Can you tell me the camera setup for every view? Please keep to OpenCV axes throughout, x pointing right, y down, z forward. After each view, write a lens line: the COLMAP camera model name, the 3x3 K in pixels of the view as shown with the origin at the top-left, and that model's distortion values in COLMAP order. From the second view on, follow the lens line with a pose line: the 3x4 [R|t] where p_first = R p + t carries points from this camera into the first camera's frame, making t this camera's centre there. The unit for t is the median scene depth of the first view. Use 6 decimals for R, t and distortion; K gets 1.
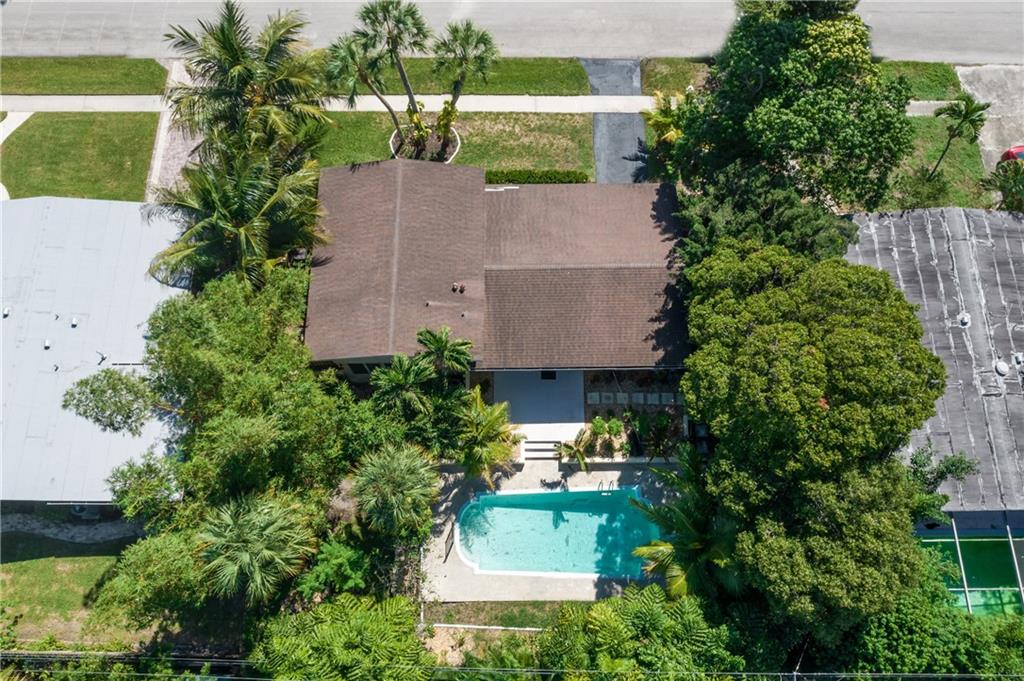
lens RADIAL K [[782.2, 0, 515.4], [0, 782.2, 332.5], [0, 0, 1]] dist [-0.039267, 0.012820]
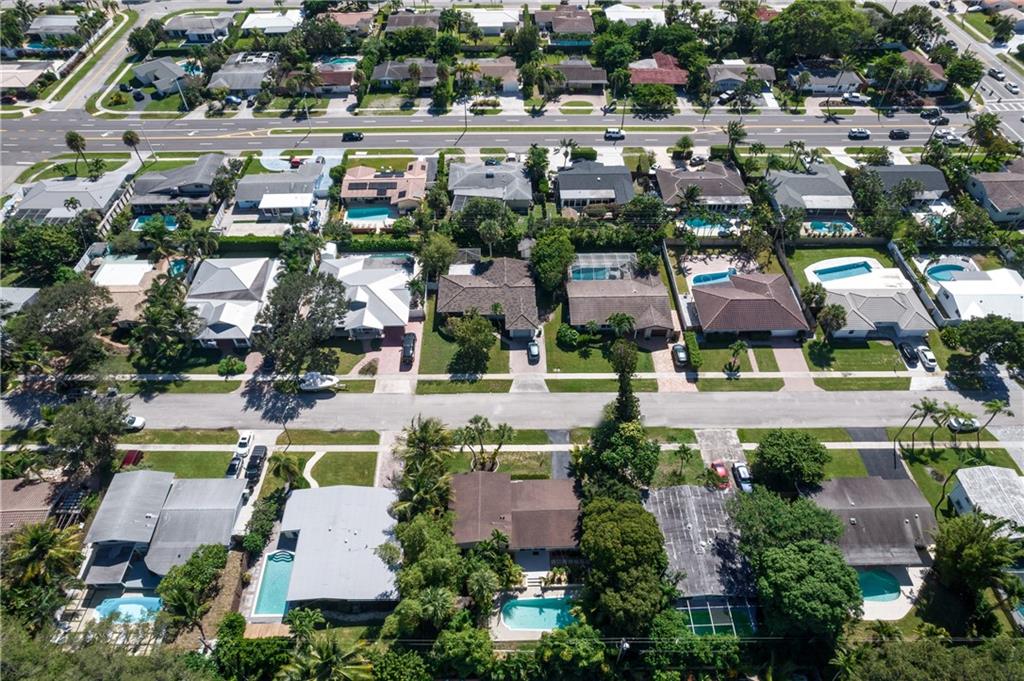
lens RADIAL K [[650.9, 0, 509.4], [0, 650.9, 342.1], [0, 0, 1]] dist [-0.061018, 0.062516]
pose [[0.999921, -0.011389, 0.005266, -0.050223], [0.012540, 0.920933, -0.389520, 0.254114], [-0.000413, 0.389555, 0.921003, -1.295026]]
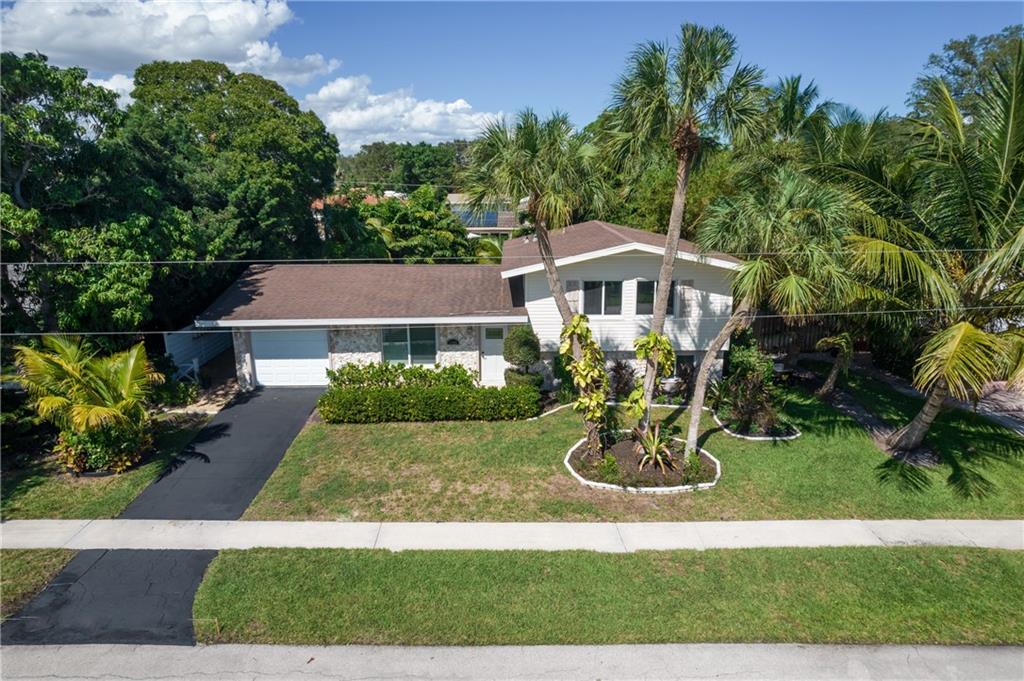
lens RADIAL K [[660.2, 0, 512.0], [0, 660.2, 340.5], [0, 0, 1]] dist [-0.059426, 0.055977]
pose [[-0.999915, 0.012953, 0.001644, -0.048828], [0.002849, 0.093629, 0.995603, -0.741800], [0.012742, 0.995523, -0.093658, 1.128863]]
